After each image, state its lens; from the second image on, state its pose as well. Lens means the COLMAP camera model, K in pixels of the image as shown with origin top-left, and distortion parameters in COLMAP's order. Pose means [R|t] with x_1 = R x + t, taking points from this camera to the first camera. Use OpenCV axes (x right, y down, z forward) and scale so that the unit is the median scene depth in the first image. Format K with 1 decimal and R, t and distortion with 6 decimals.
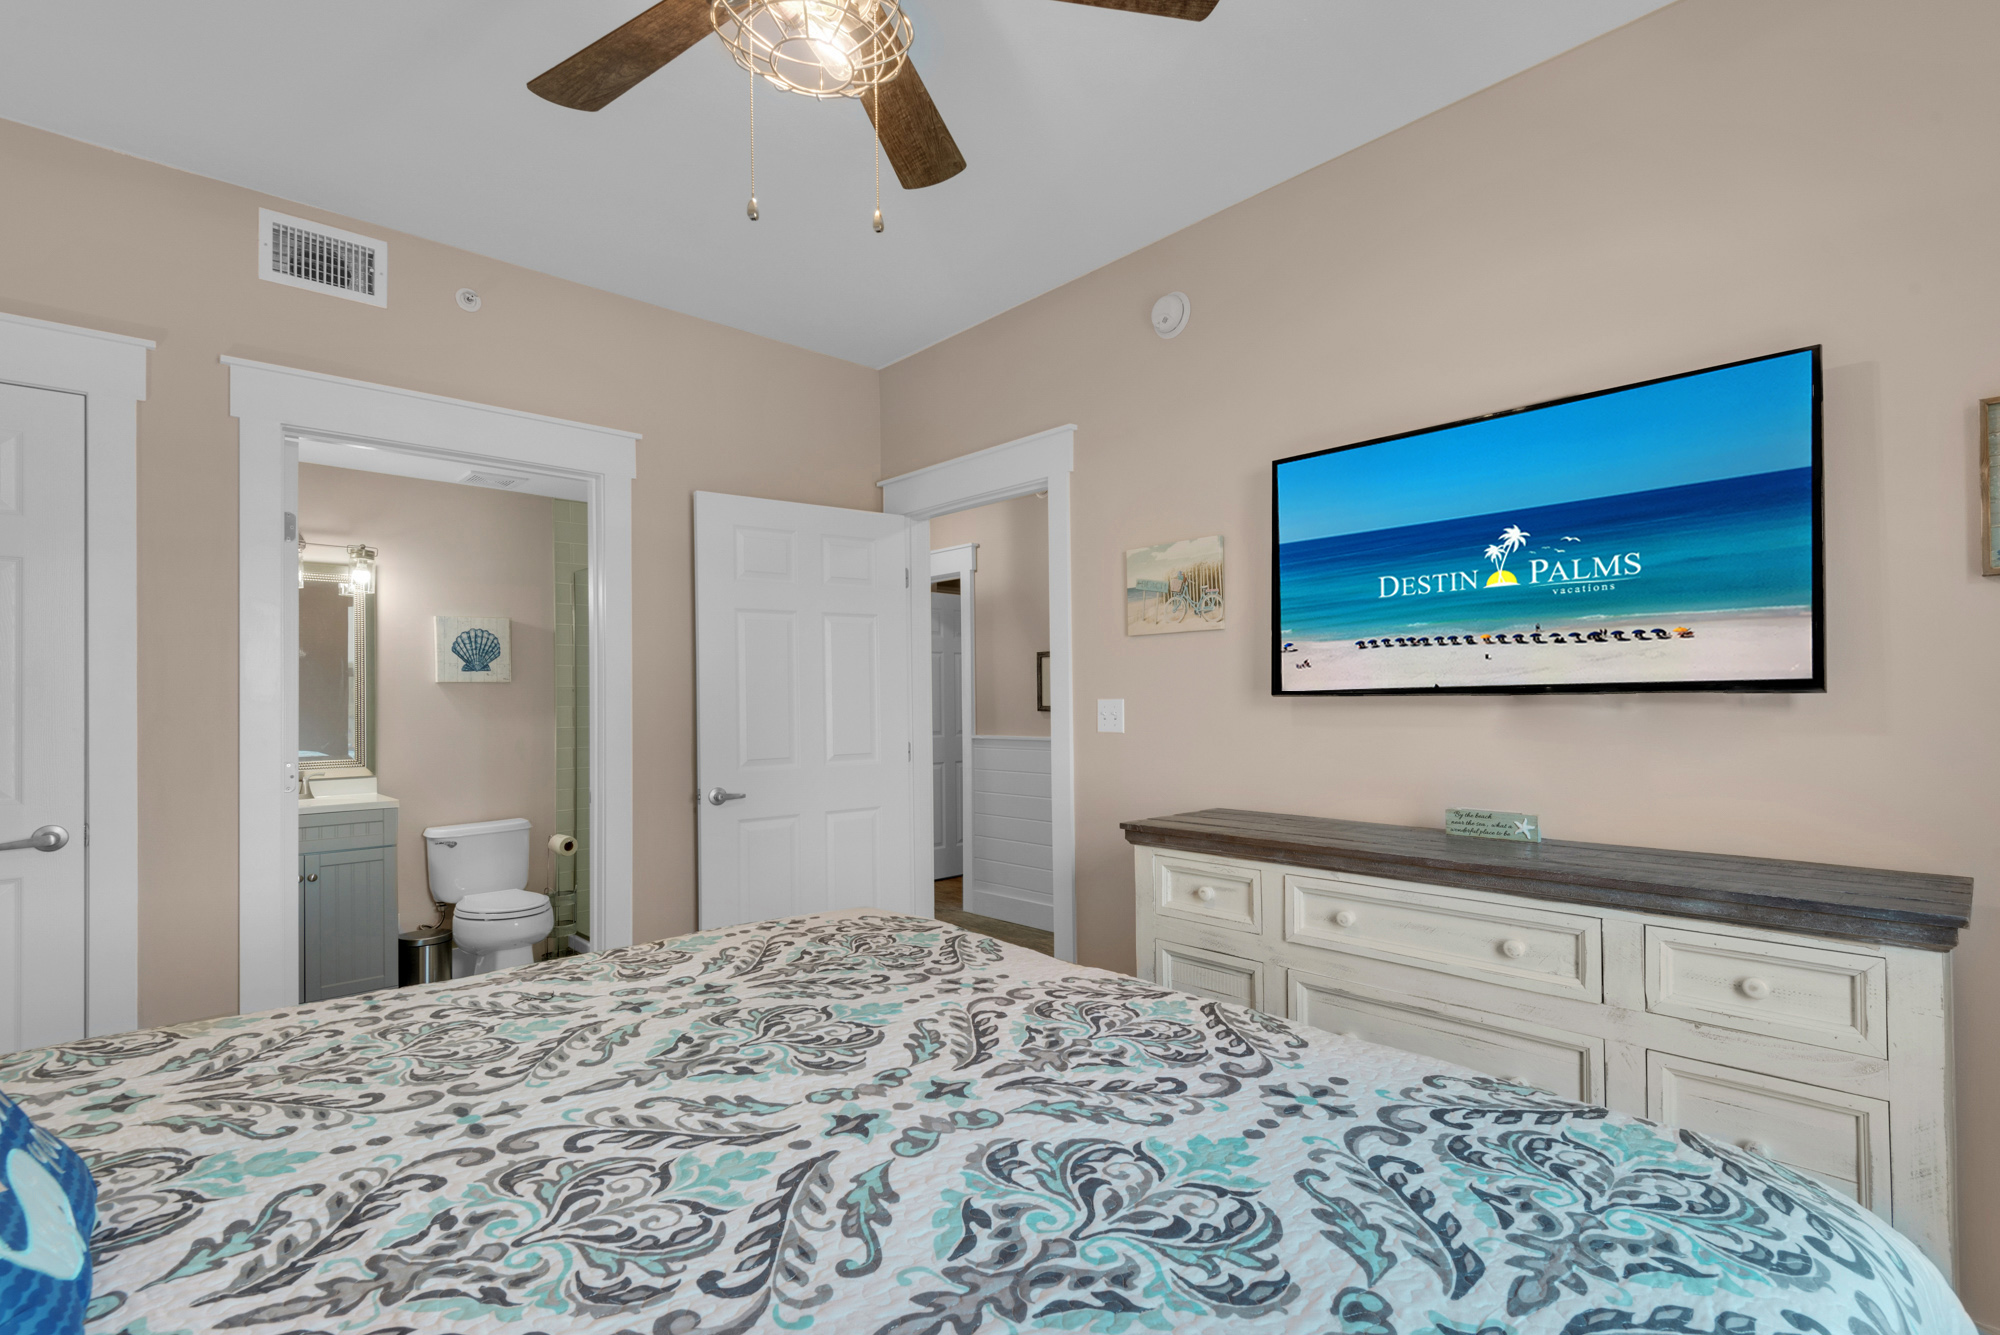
lens RADIAL K [[924.4, 0, 1003.3], [0, 924.4, 676.7], [0, 0, 1]] dist [0.001197, 0.000126]
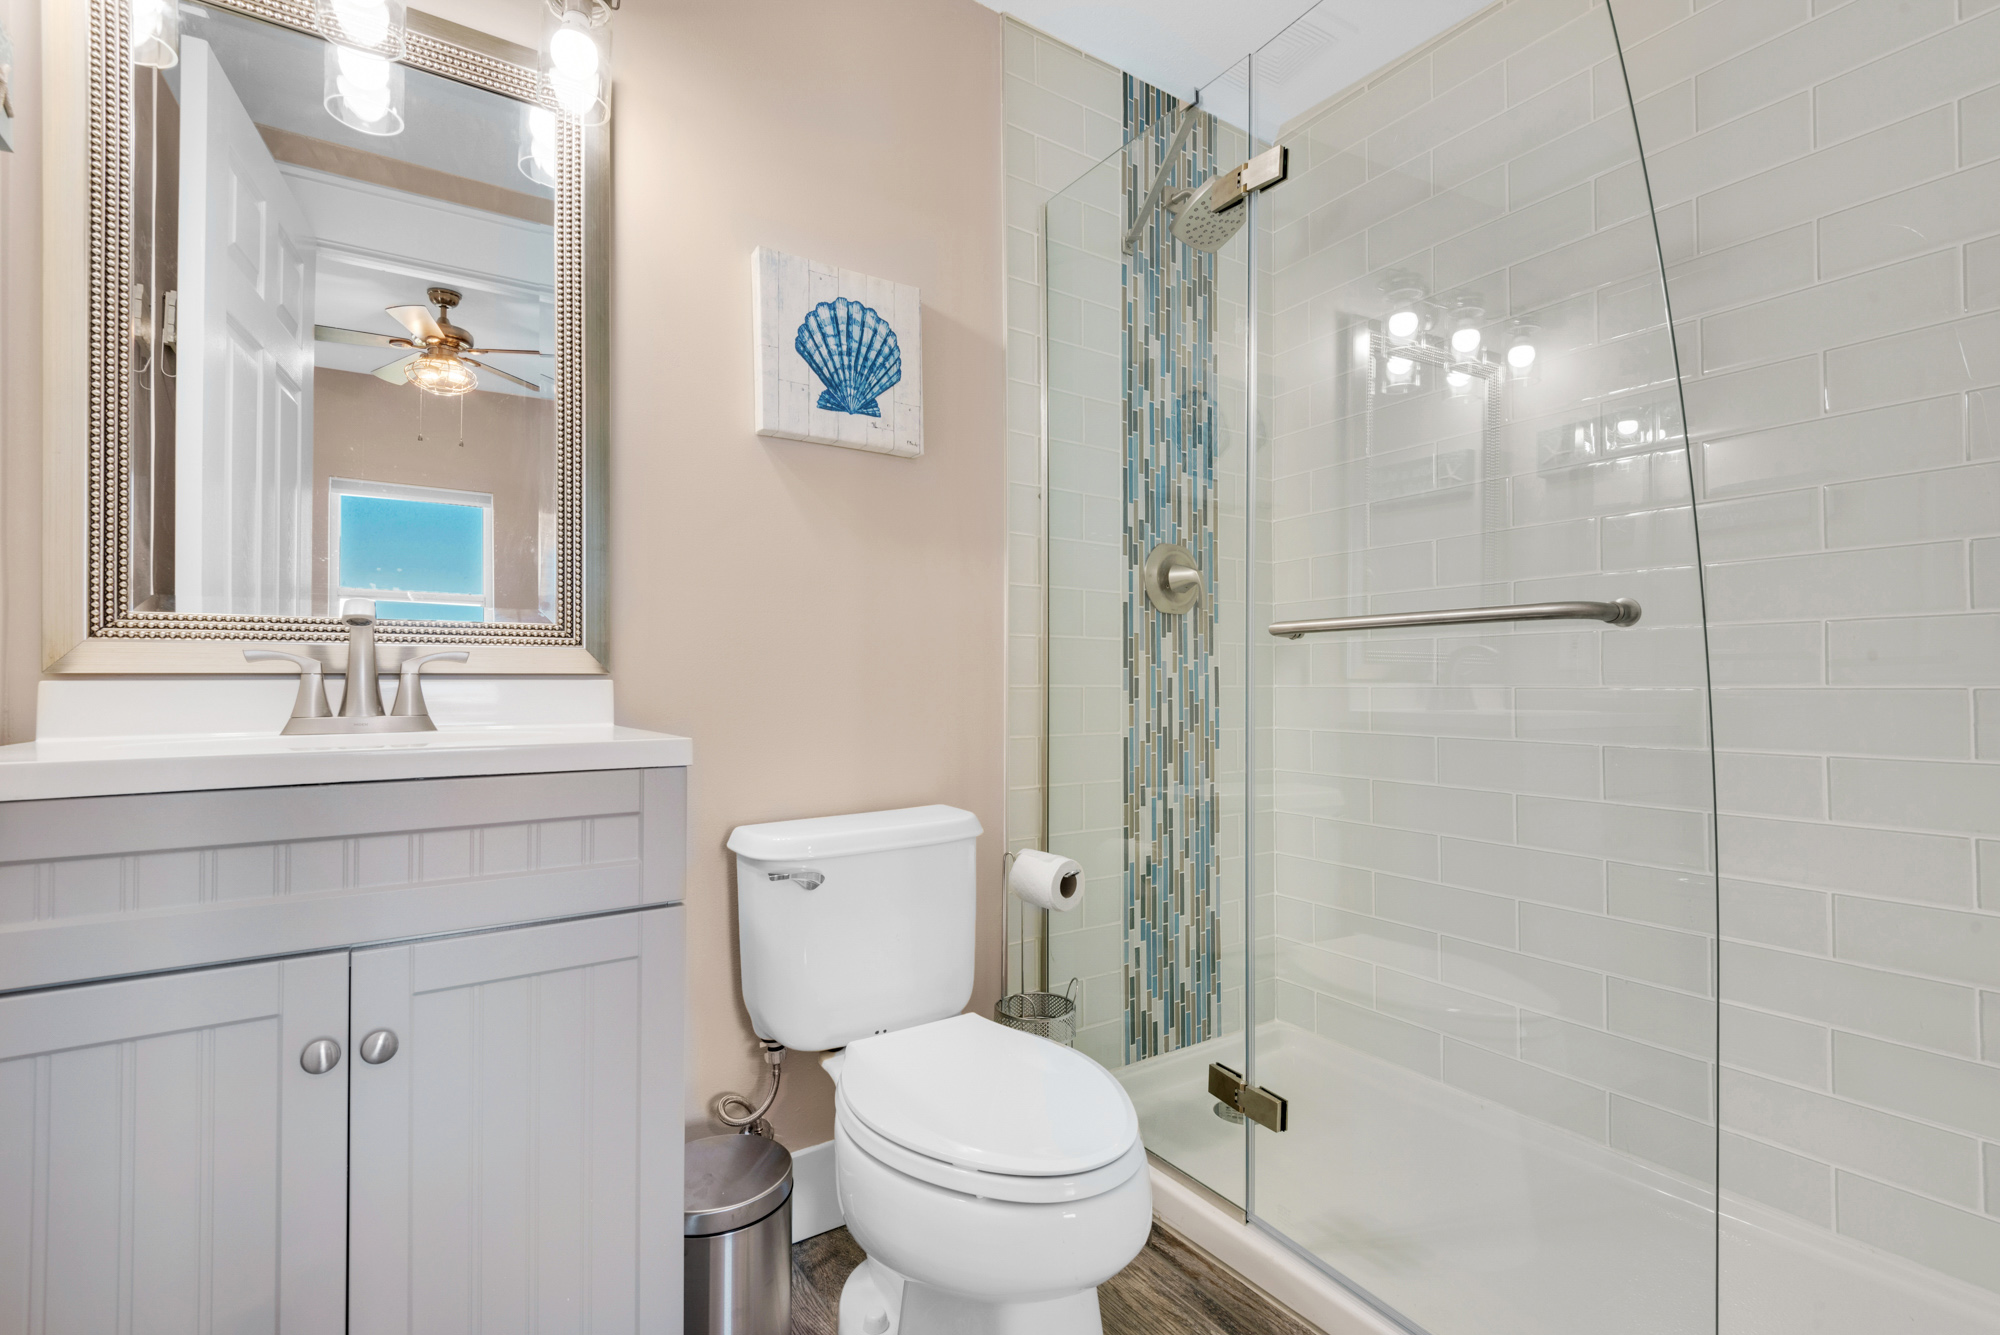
lens RADIAL K [[924.4, 0, 998.4], [0, 924.4, 669.0], [0, 0, 1]] dist [0.001197, 0.000126]
pose [[0.982500, 0.007087, -0.186129, -0.446625], [-0.005423, 0.999941, 0.009448, 0.095658], [0.186185, -0.008273, 0.982480, 0.650848]]
